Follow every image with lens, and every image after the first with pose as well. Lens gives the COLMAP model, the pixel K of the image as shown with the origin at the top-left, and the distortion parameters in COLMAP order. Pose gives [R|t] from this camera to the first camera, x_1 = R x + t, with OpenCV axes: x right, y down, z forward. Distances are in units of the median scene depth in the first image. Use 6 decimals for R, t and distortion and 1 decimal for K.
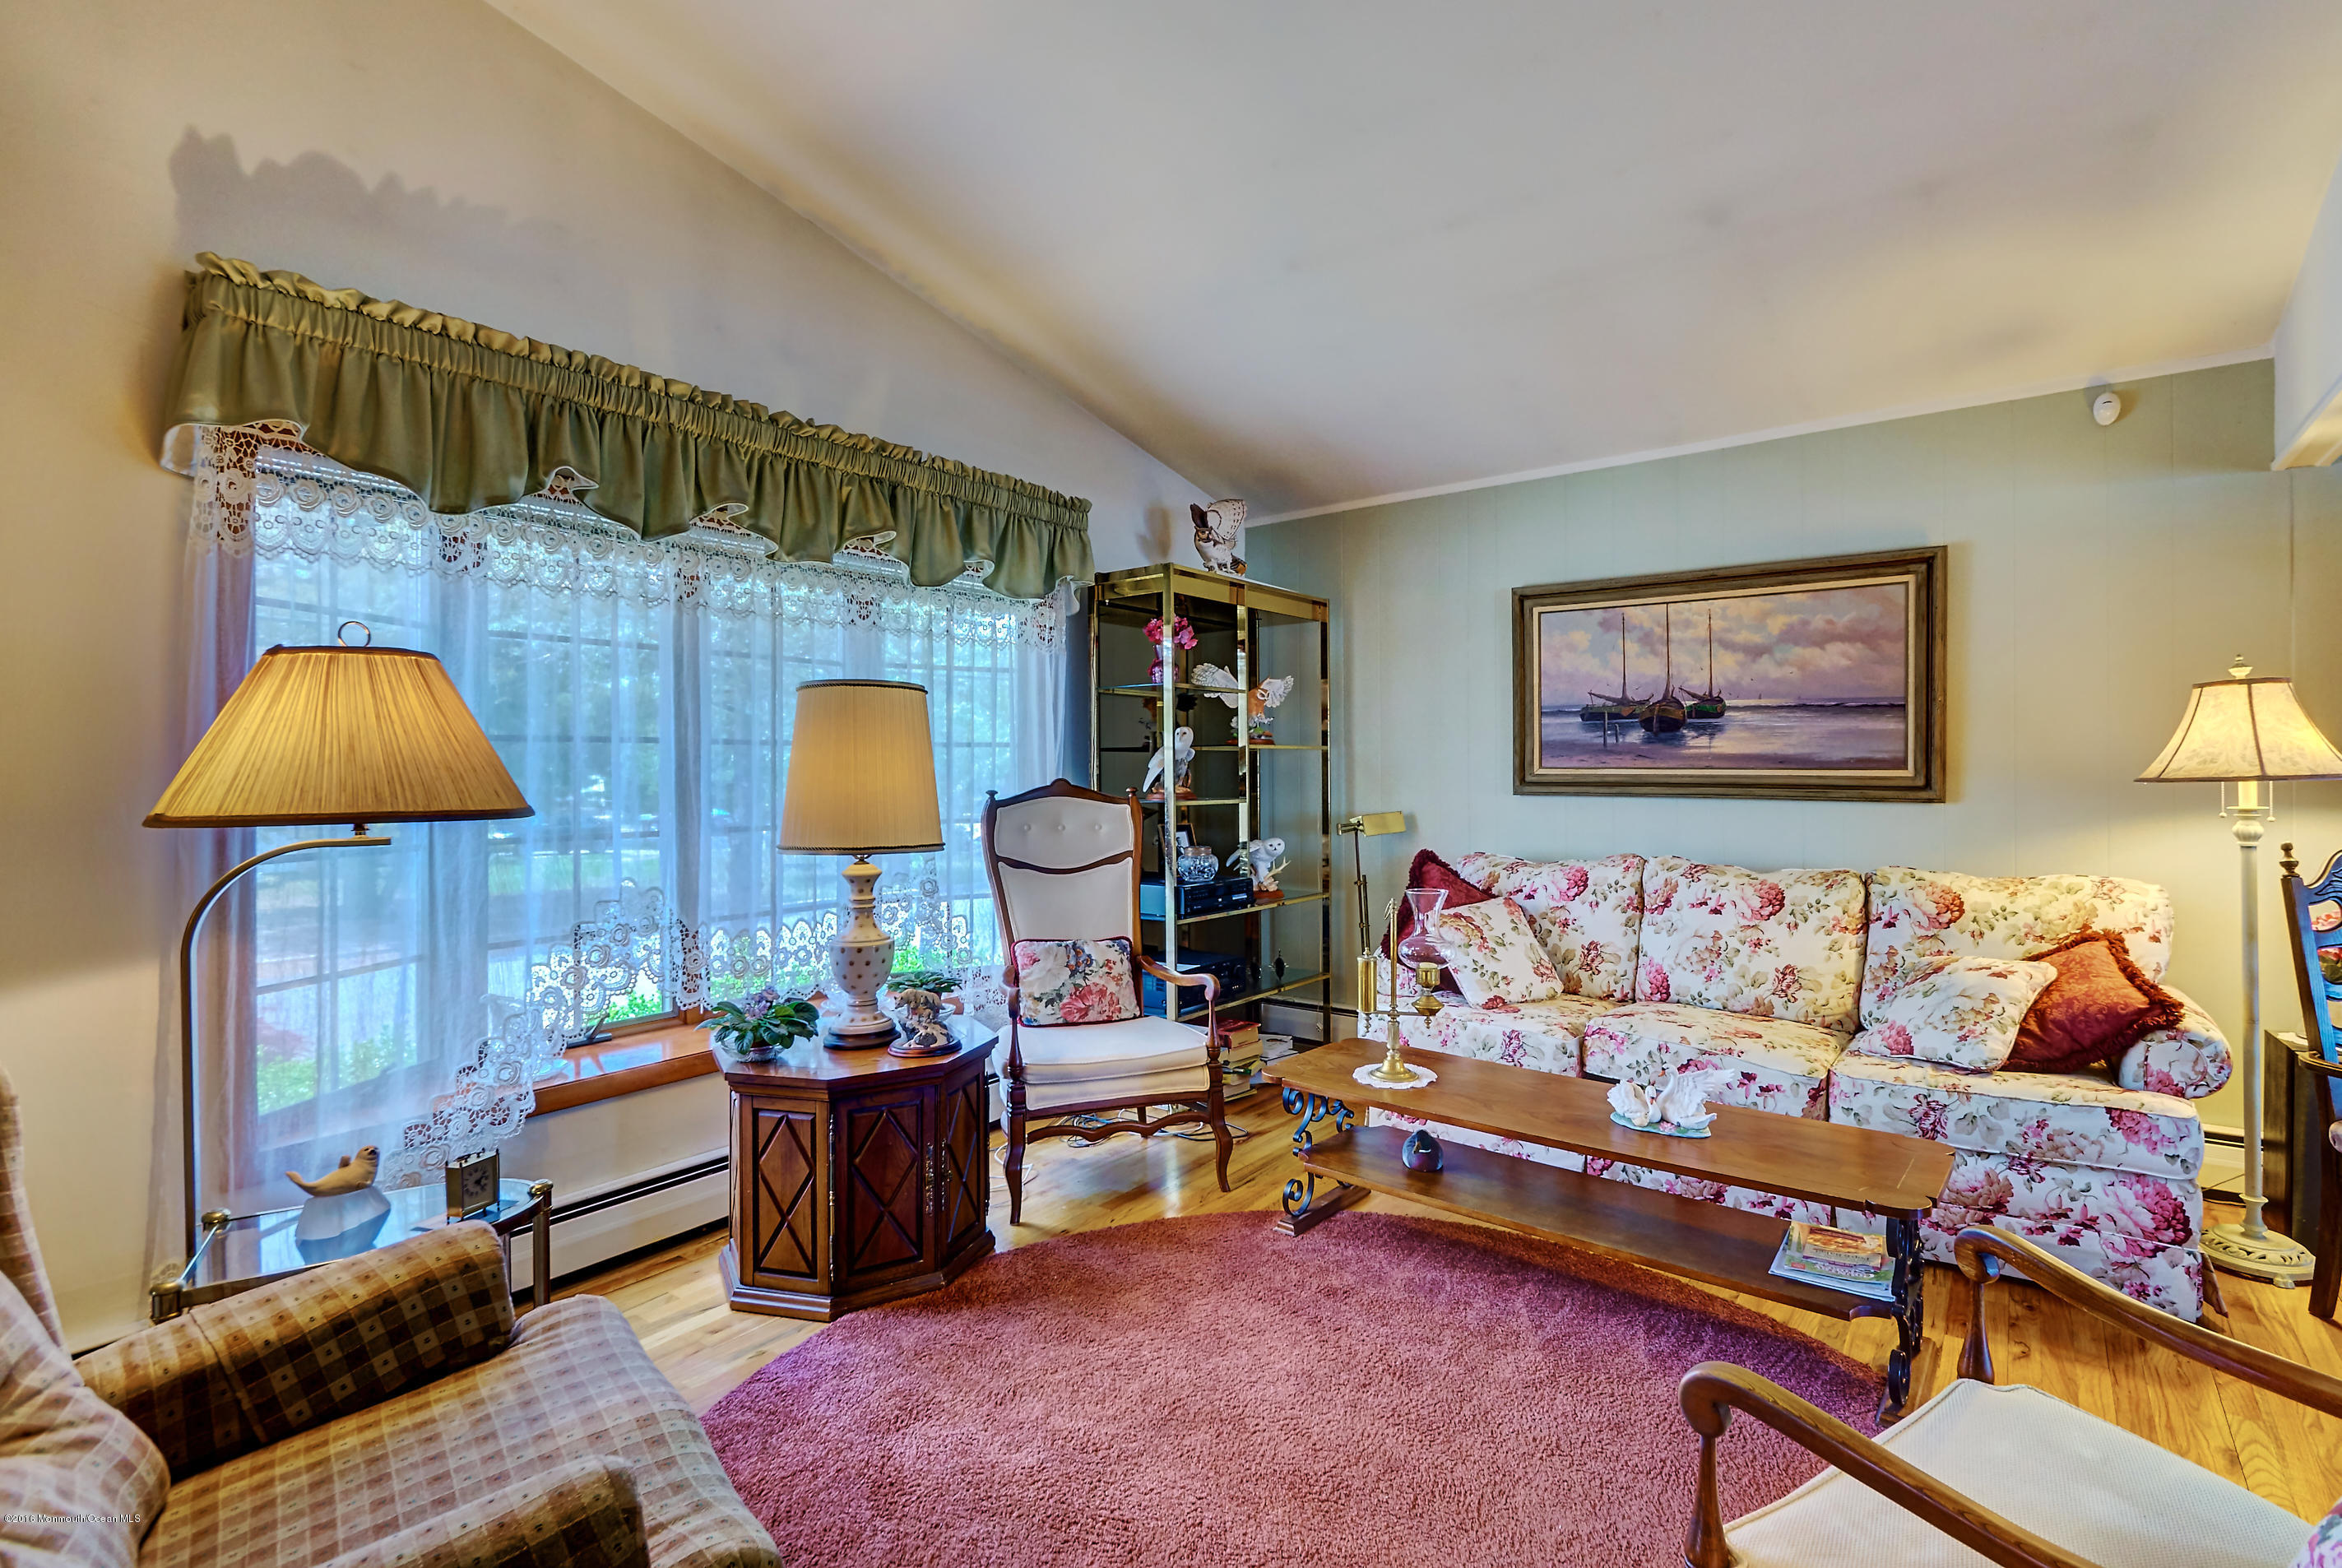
lens RADIAL K [[1106.9, 0, 1175.8], [0, 1106.9, 759.1], [0, 0, 1]] dist [-0.001650, -0.000516]
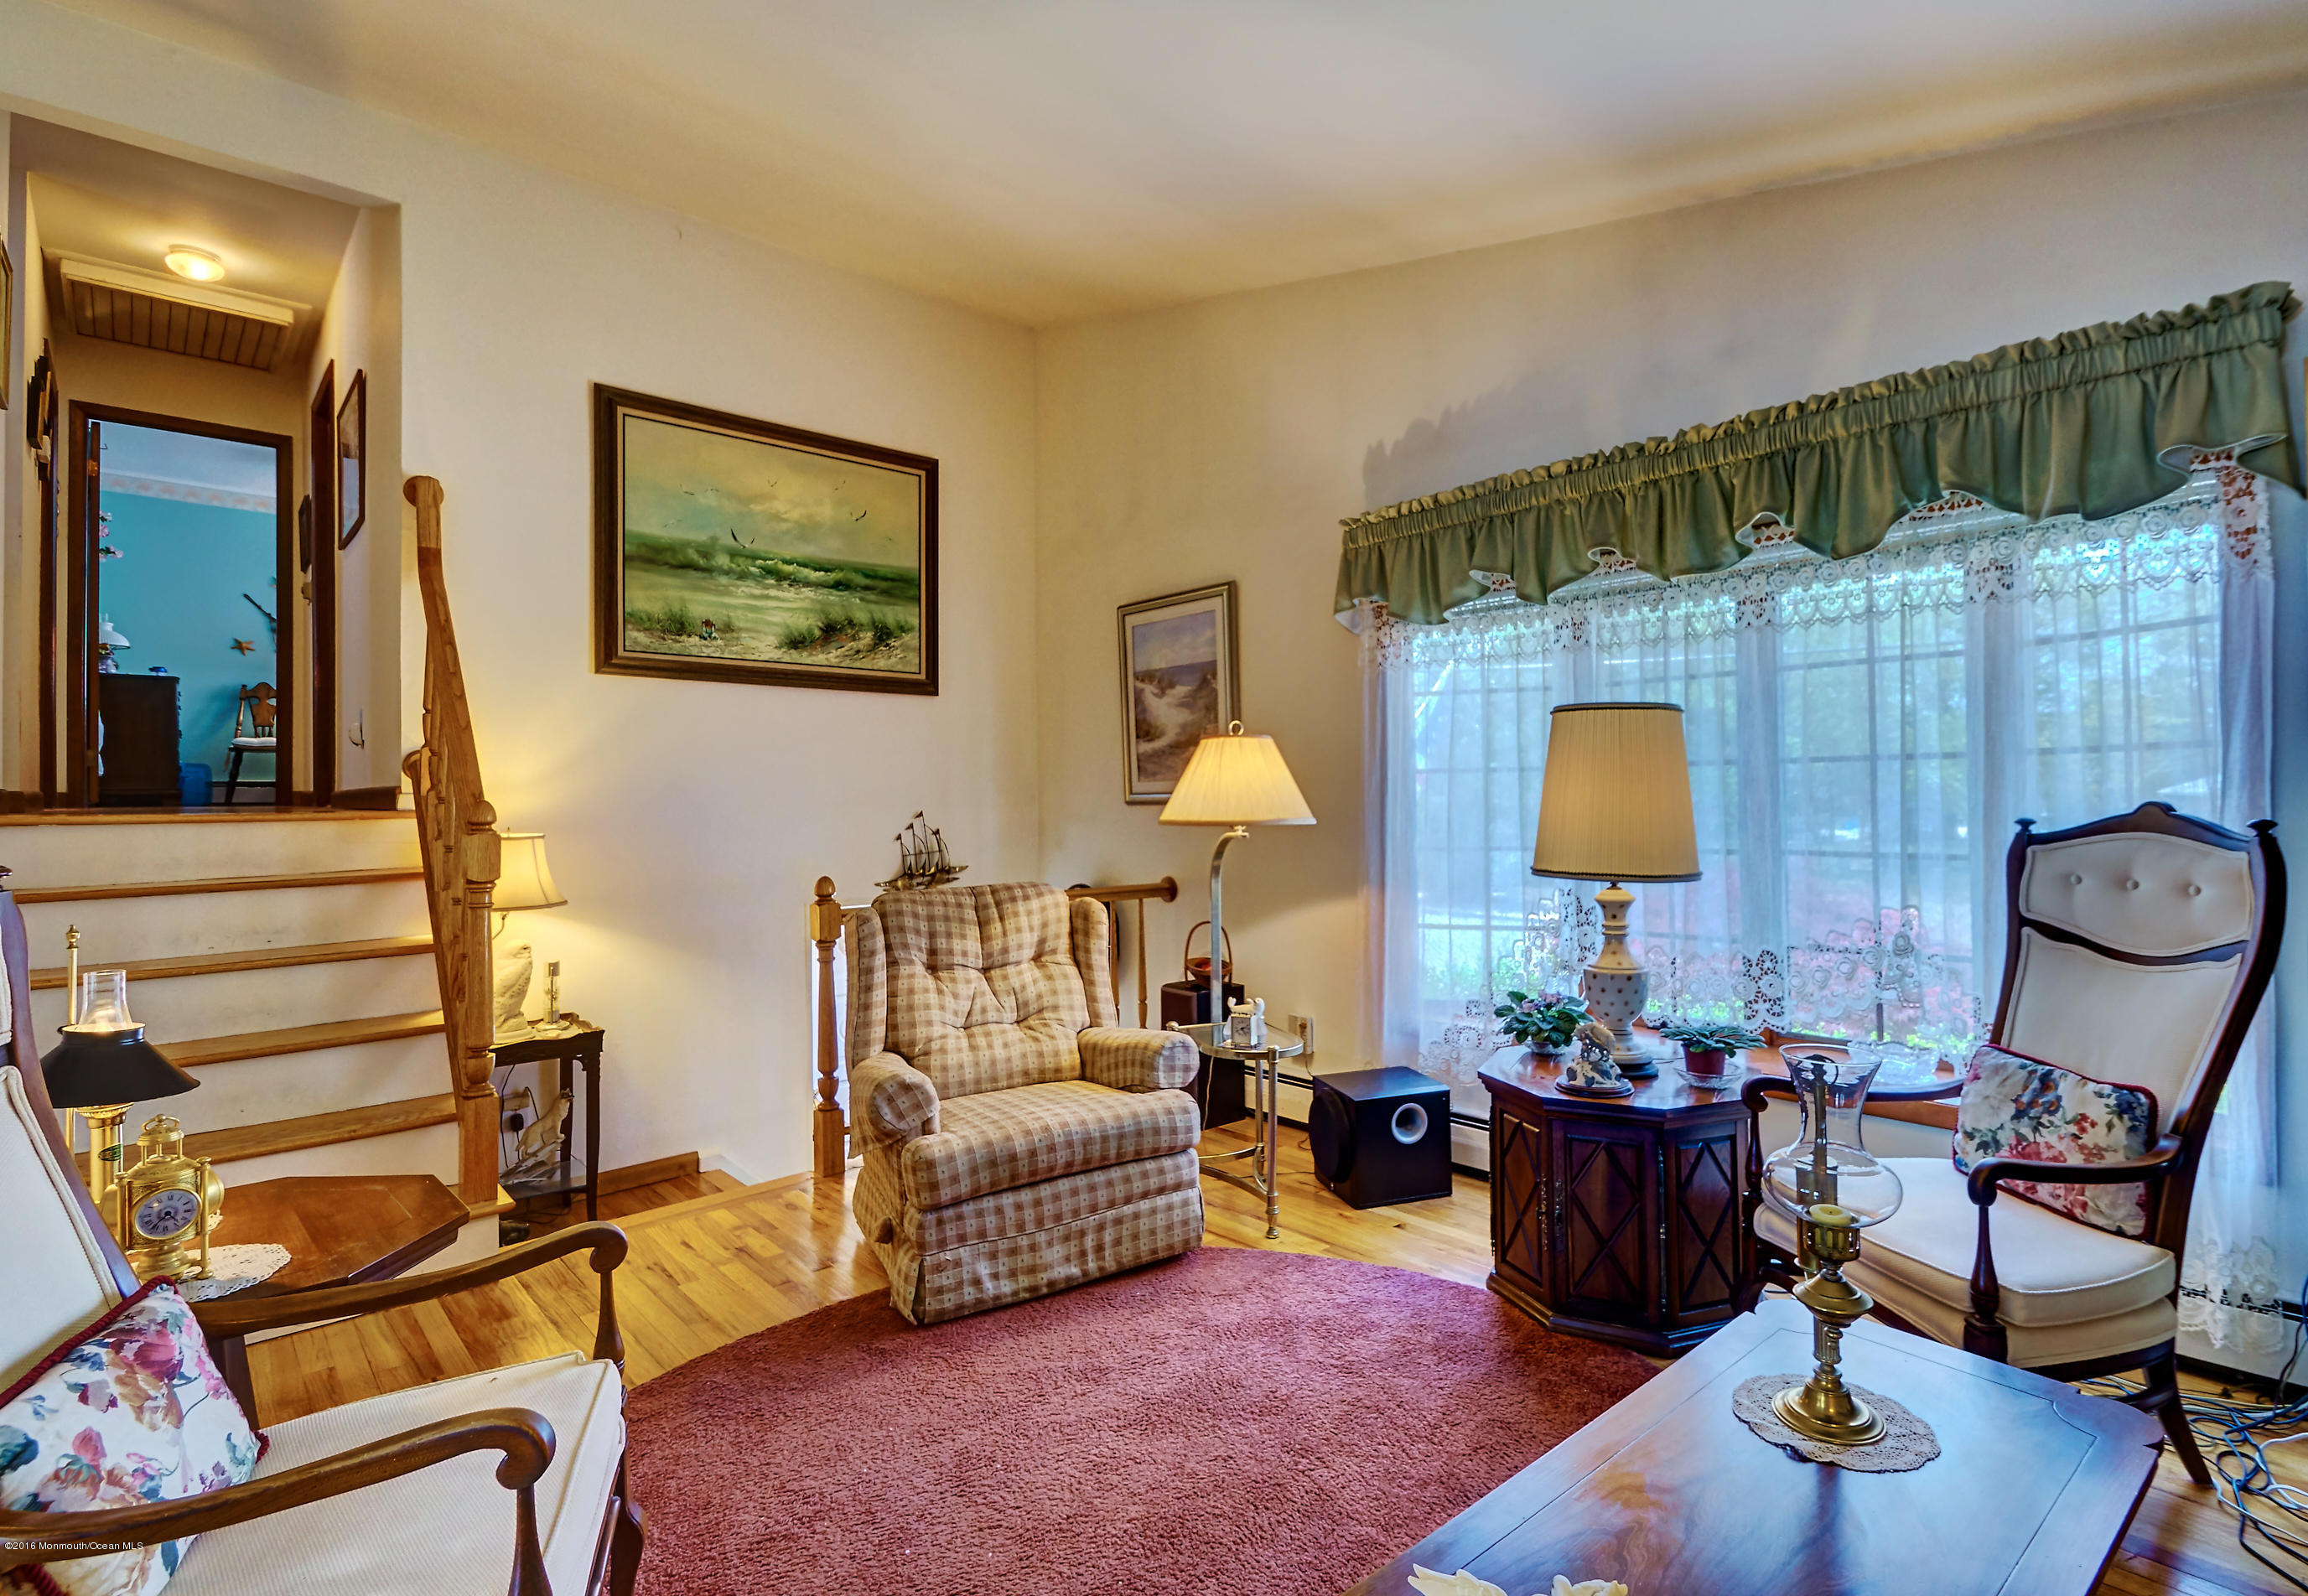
lens RADIAL K [[1156.6, 0, 1249.9], [0, 1156.6, 796.8], [0, 0, 1]] dist [-0.000513, -0.000164]
pose [[-0.172885, -0.012027, -0.984869, 0.671591], [0.010321, 0.999848, -0.014021, 0.021197], [0.984888, -0.012589, -0.172735, 0.743147]]
